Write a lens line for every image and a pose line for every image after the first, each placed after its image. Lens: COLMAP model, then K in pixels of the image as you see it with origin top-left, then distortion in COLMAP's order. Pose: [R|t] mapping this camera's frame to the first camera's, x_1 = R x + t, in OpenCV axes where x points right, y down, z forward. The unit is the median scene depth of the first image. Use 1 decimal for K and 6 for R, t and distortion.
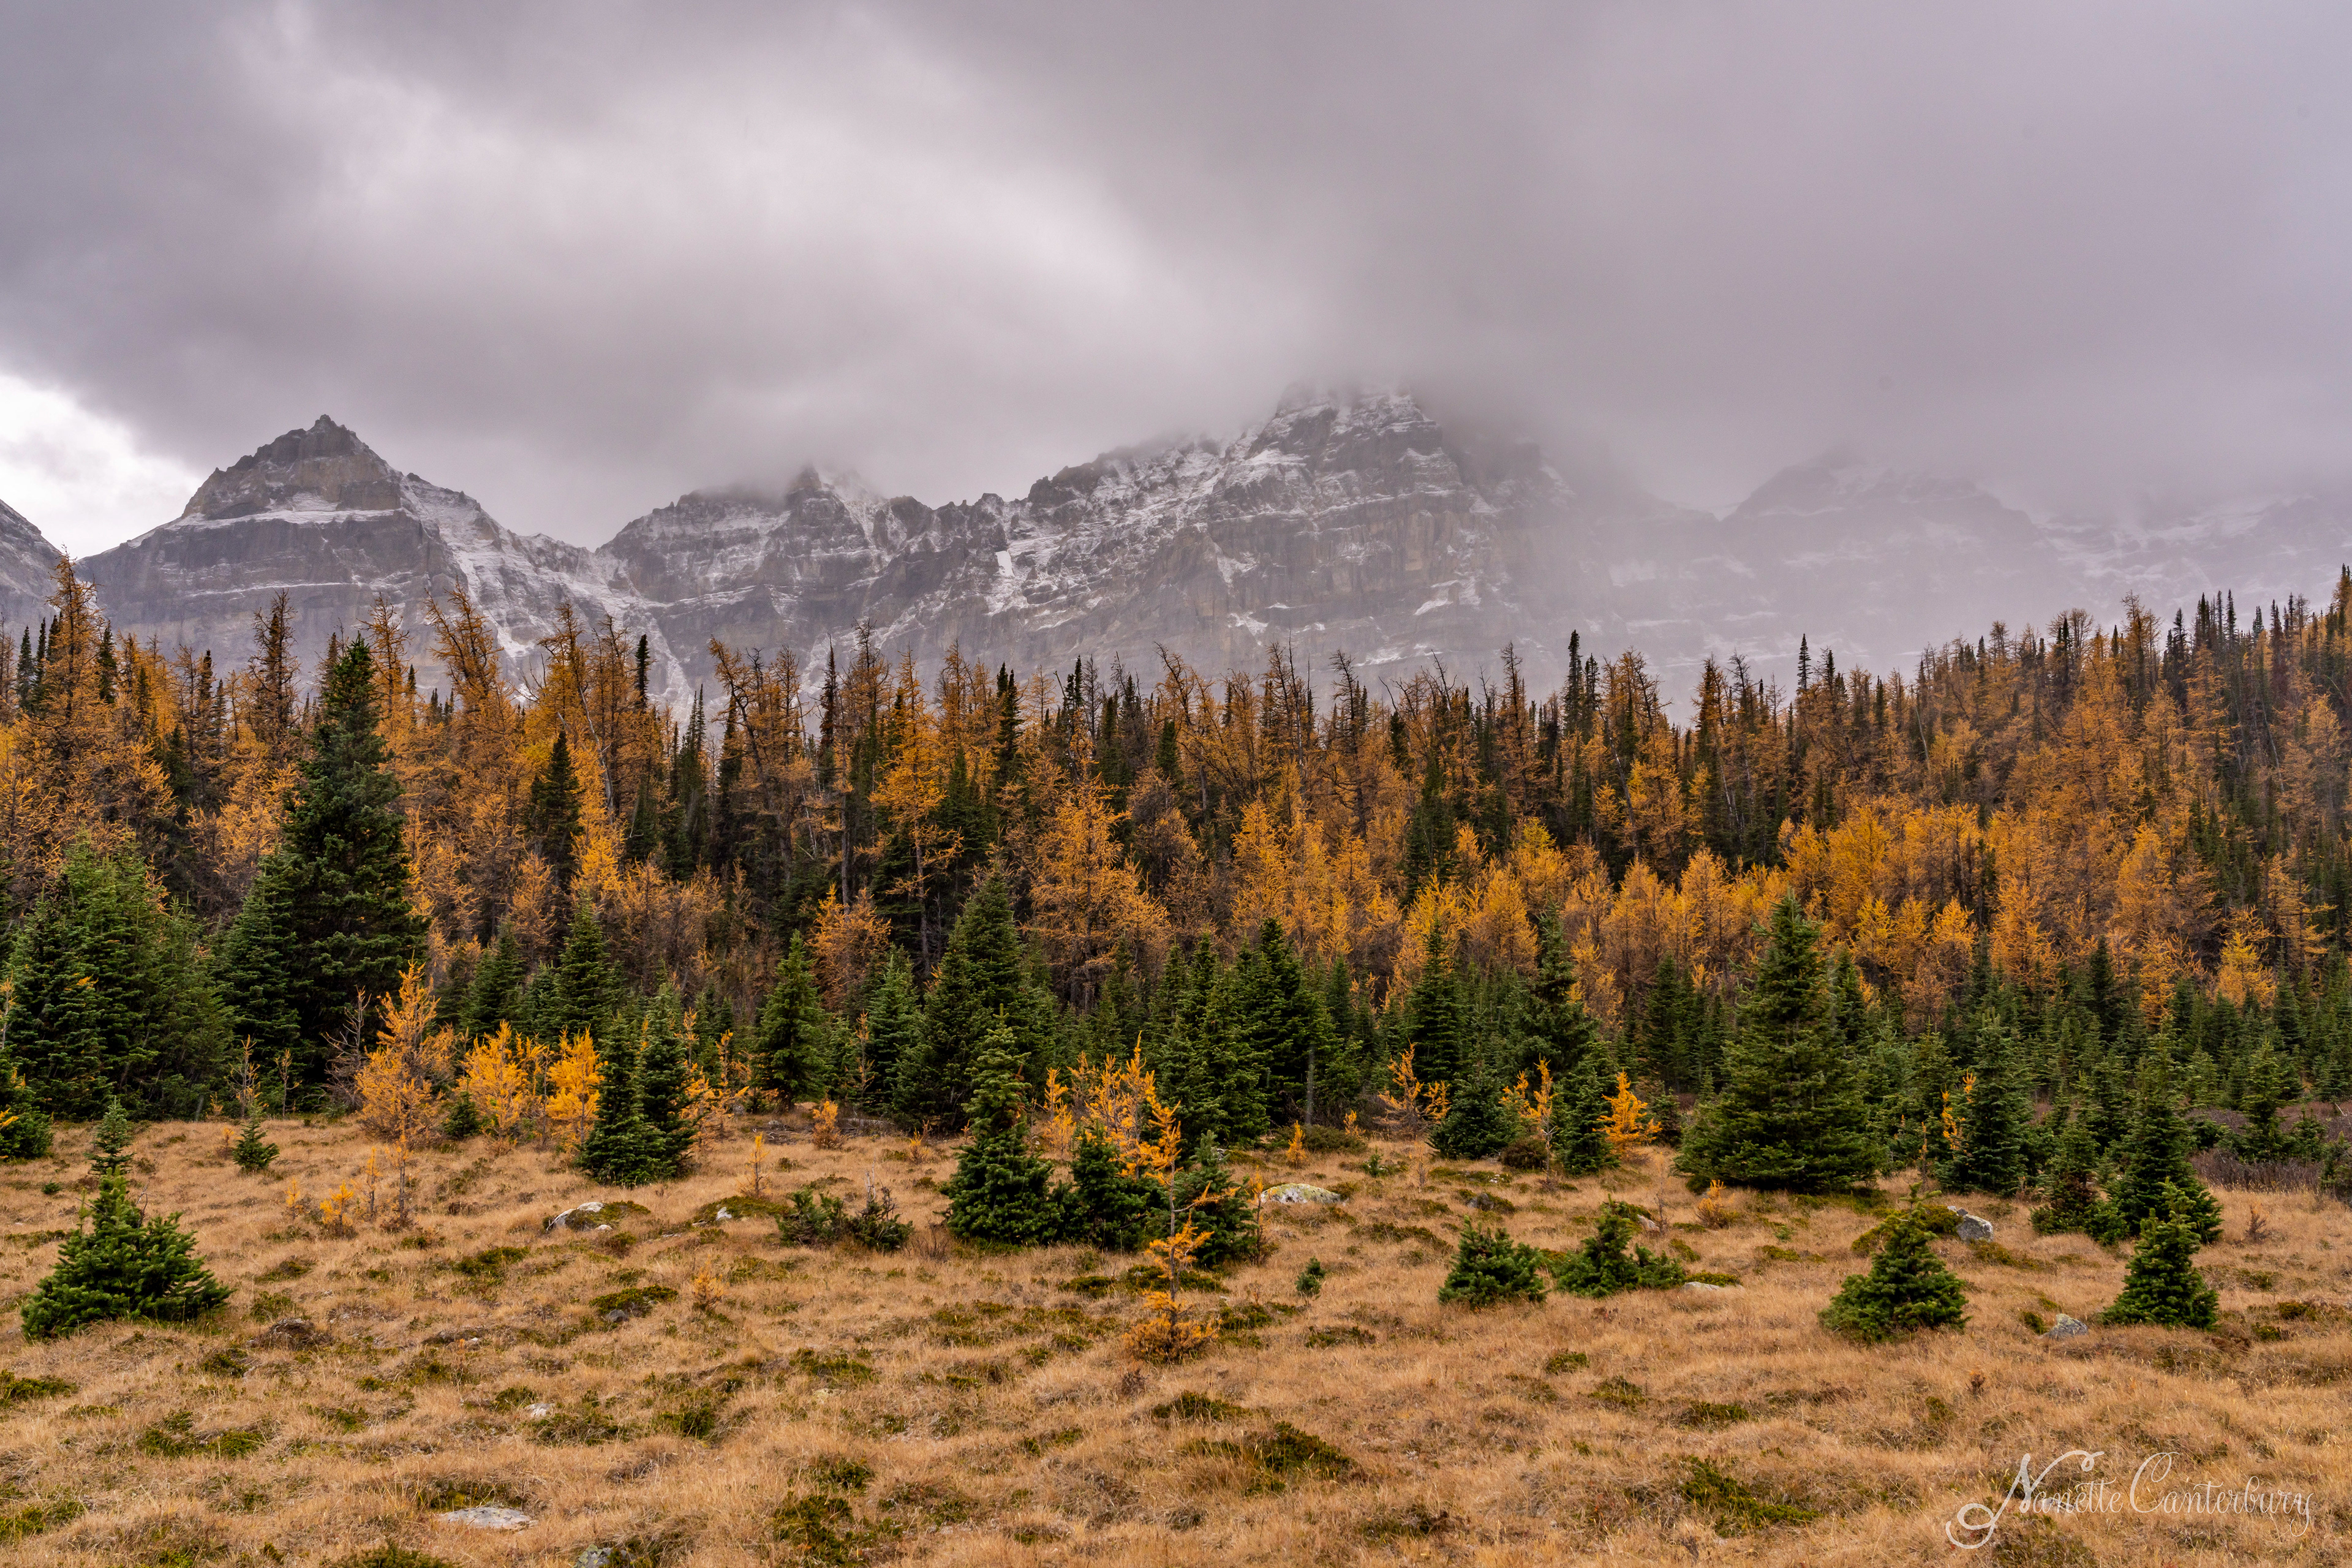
lens RADIAL K [[2289.5, 0, 1185.5], [0, 2289.5, 801.8], [0, 0, 1]] dist [0.006309, 0.000000]
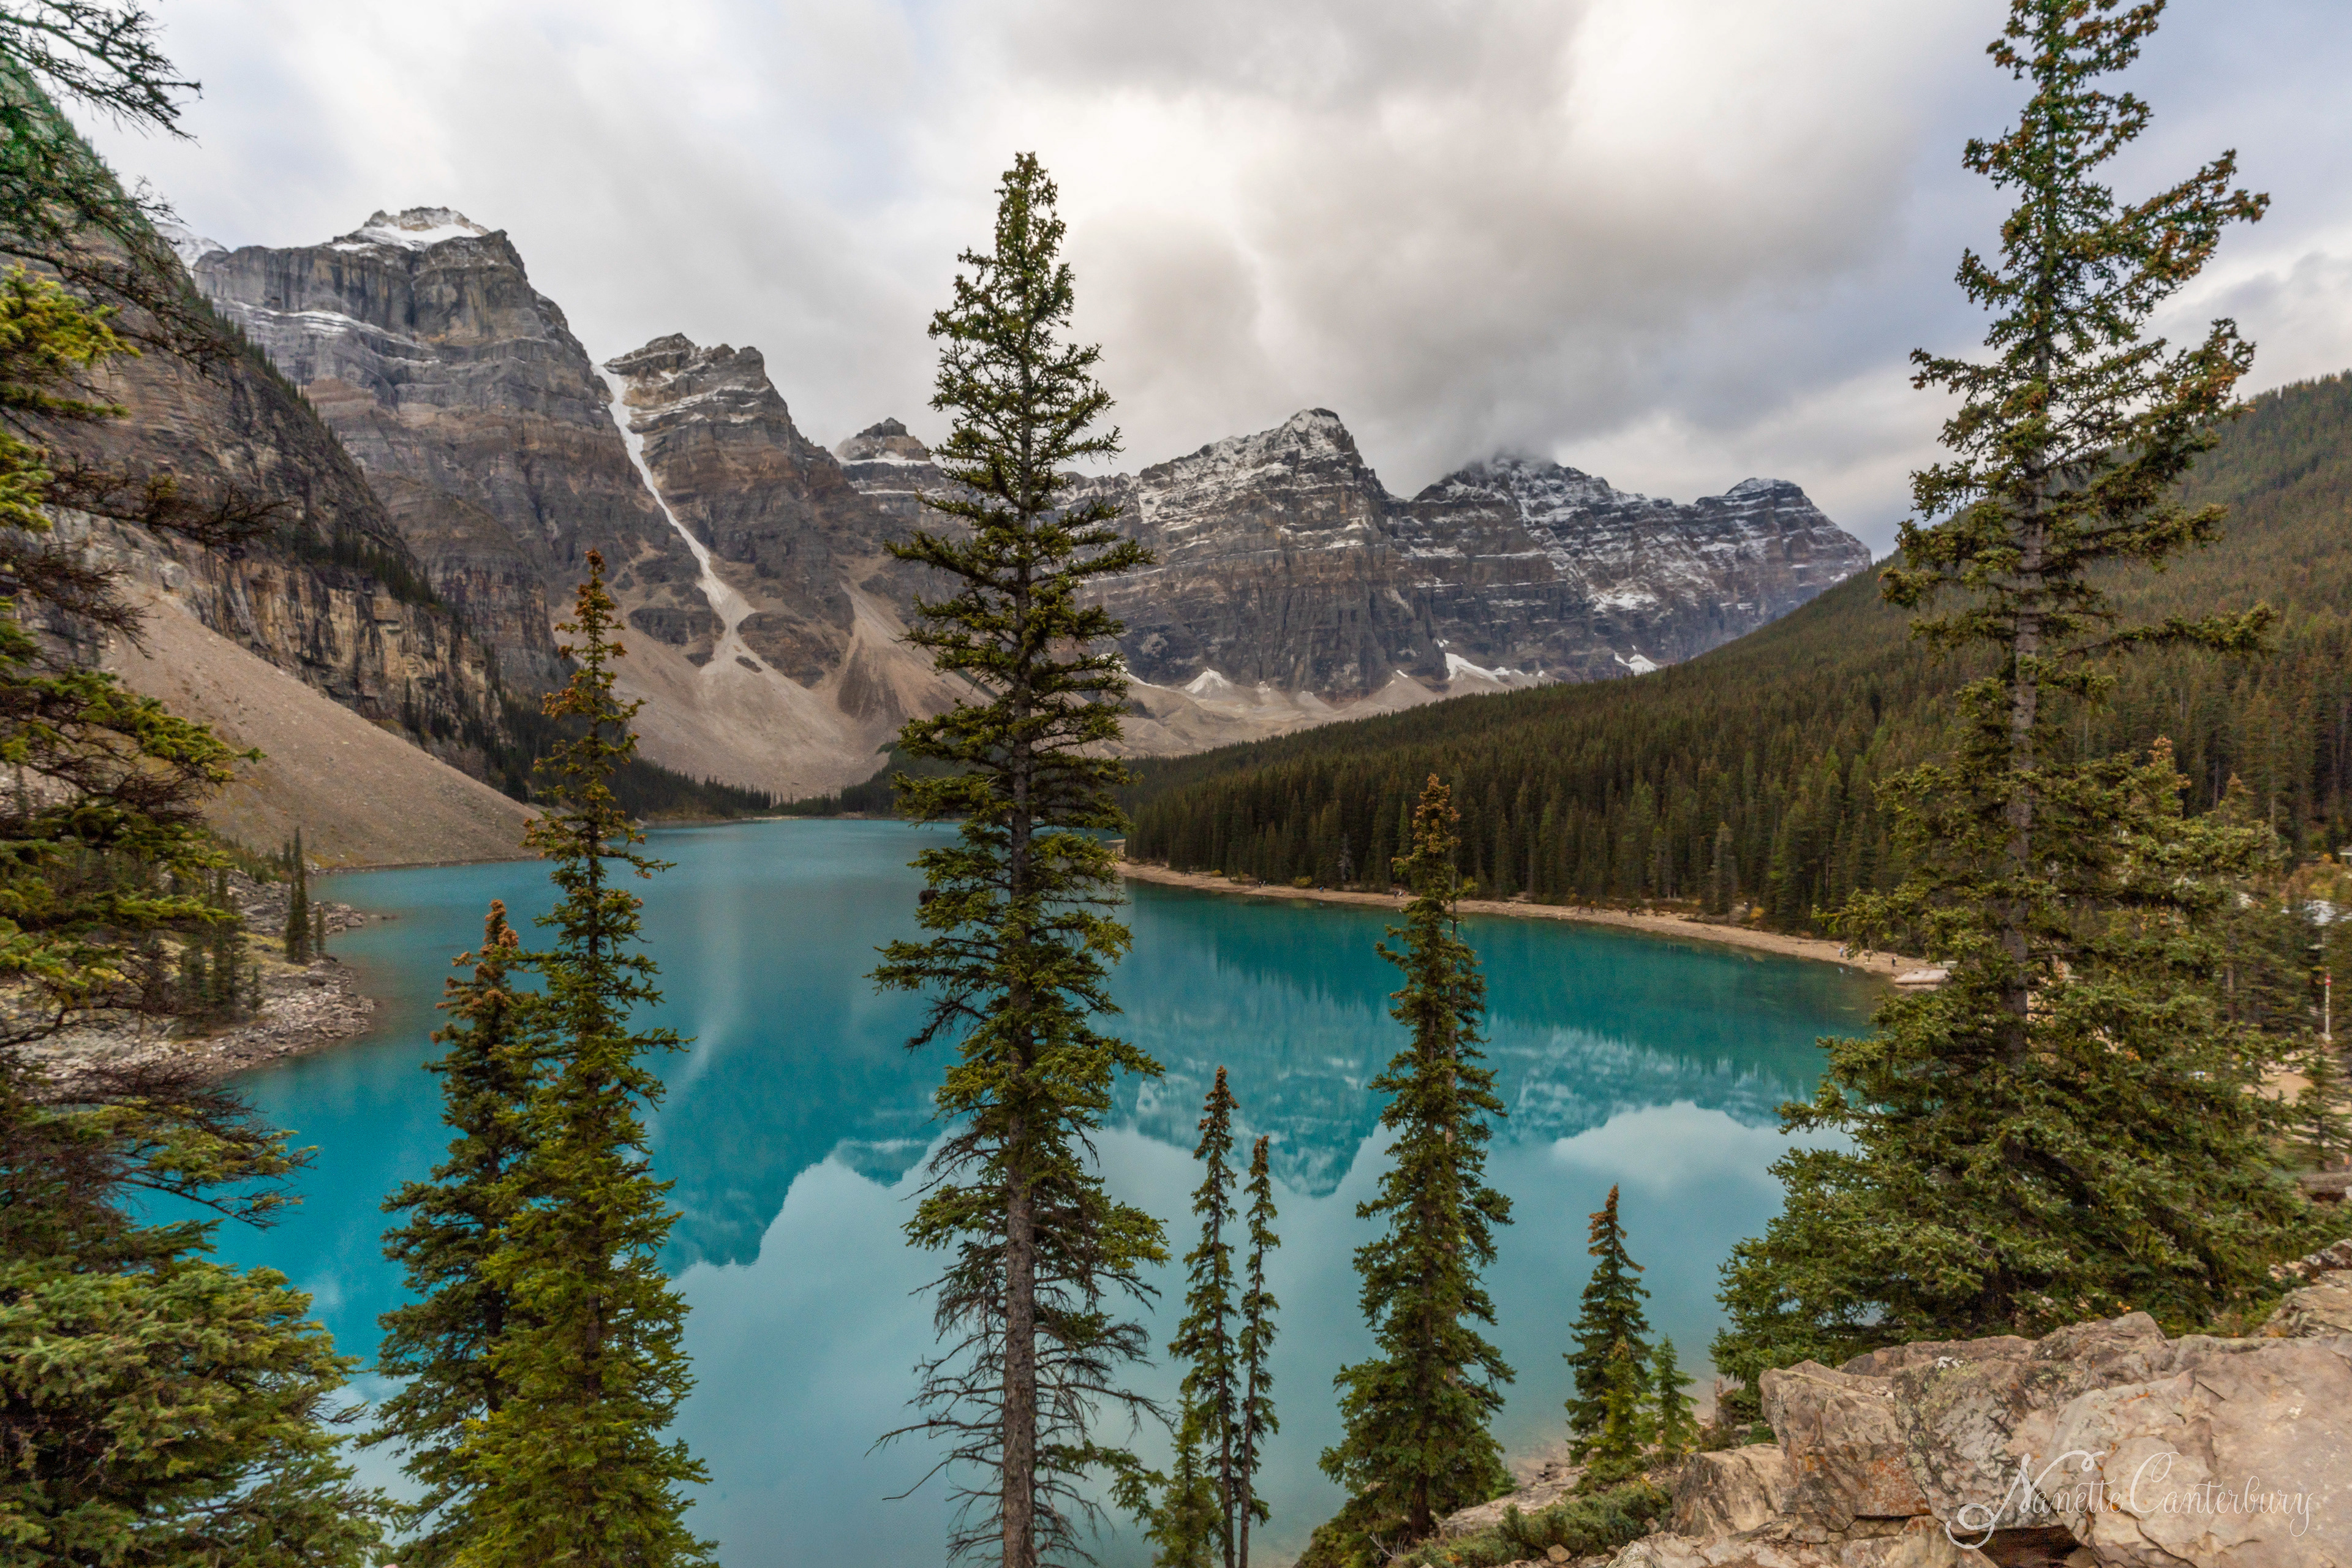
lens RADIAL K [[1204.7, 0, 1146.6], [0, 1204.7, 796.2], [0, 0, 1]] dist [-0.002570, 0.000013]
pose [[0.946412, -0.014973, 0.322614, -0.512570], [-0.021483, 0.993794, 0.109144, 0.070153], [-0.322246, -0.110226, 0.940217, -0.257257]]
